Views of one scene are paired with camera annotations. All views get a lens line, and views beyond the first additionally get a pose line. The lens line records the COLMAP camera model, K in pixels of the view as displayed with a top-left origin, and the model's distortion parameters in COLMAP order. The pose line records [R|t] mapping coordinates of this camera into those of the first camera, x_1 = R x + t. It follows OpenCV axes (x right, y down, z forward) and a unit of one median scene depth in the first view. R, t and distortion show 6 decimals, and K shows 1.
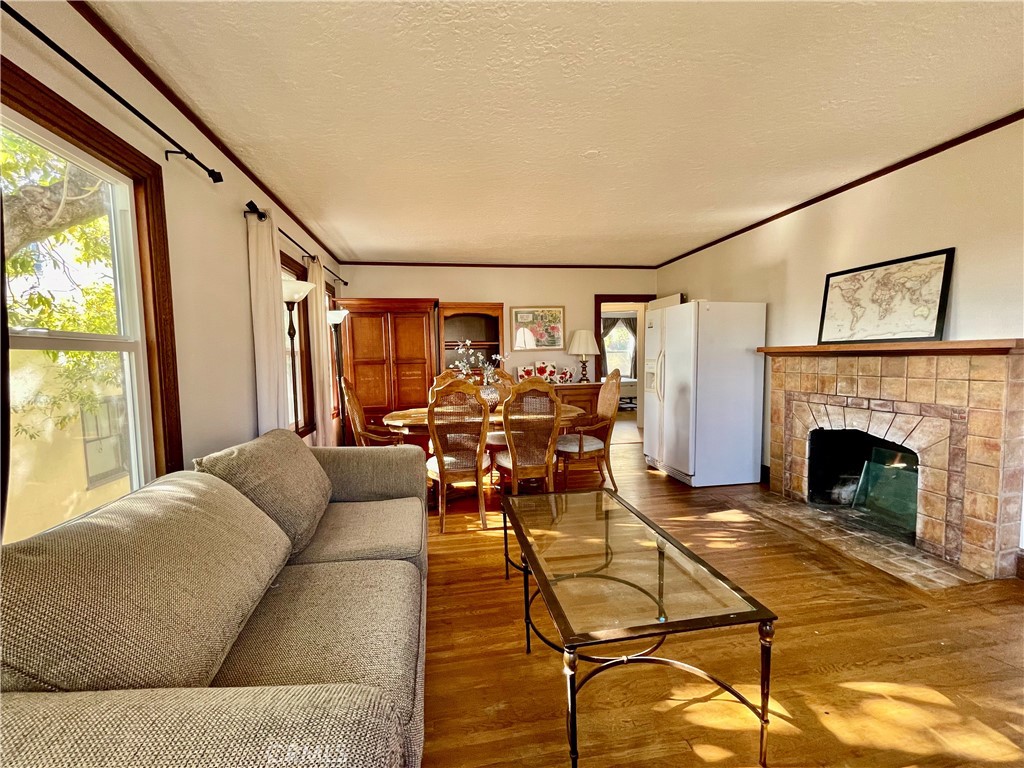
lens RADIAL K [[416.6, 0, 512.0], [0, 416.6, 384.0], [0, 0, 1]] dist [0.012456, -0.000002]
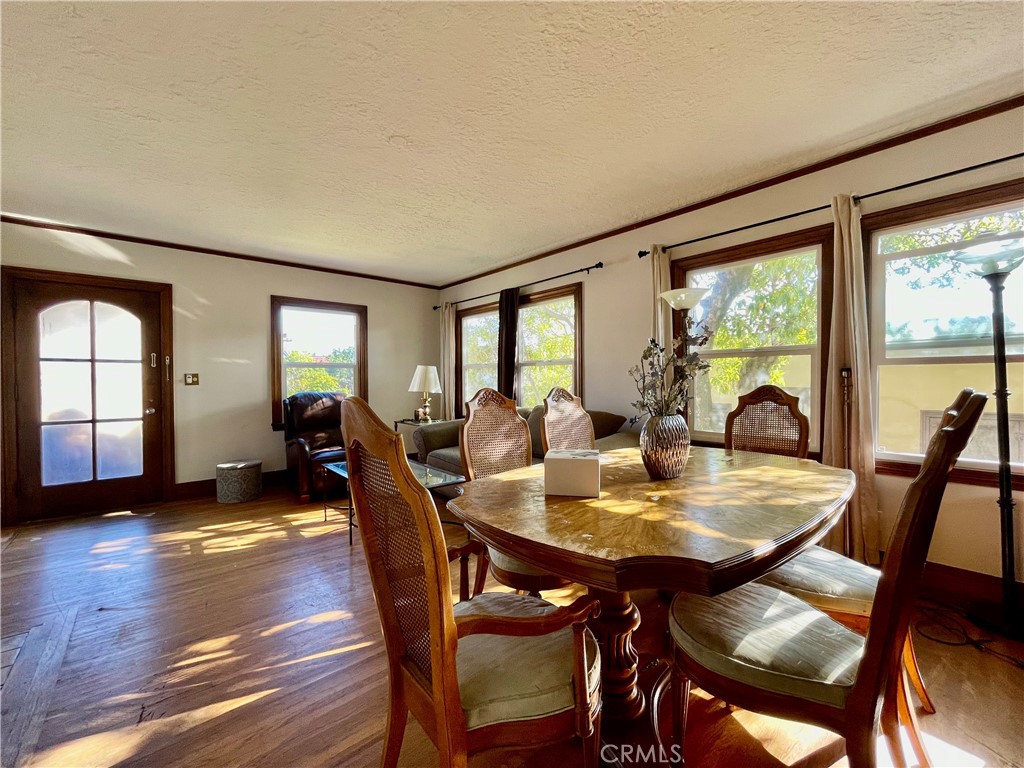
lens RADIAL K [[414.0, 0, 512.0], [0, 414.0, 384.0], [0, 0, 1]] dist [-0.029878, -0.000088]
pose [[-0.858123, 0.028043, -0.512677, 0.303285], [-0.011576, 0.997197, 0.073921, -0.061252], [0.513313, 0.069367, -0.855393, 1.299187]]
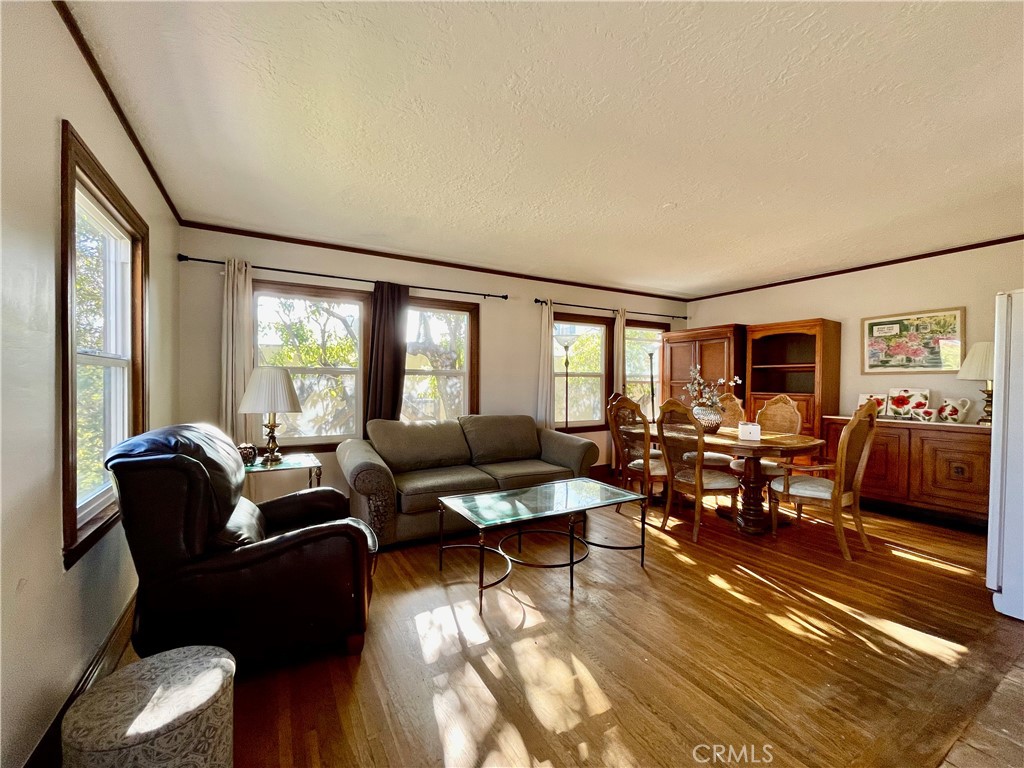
lens RADIAL K [[416.6, 0, 512.0], [0, 416.6, 384.0], [0, 0, 1]] dist [0.012456, -0.000002]
pose [[0.354601, 0.028917, -0.934571, 0.769589], [-0.070736, 0.997487, 0.004024, -0.024920], [0.932338, 0.064681, 0.355755, 0.150973]]
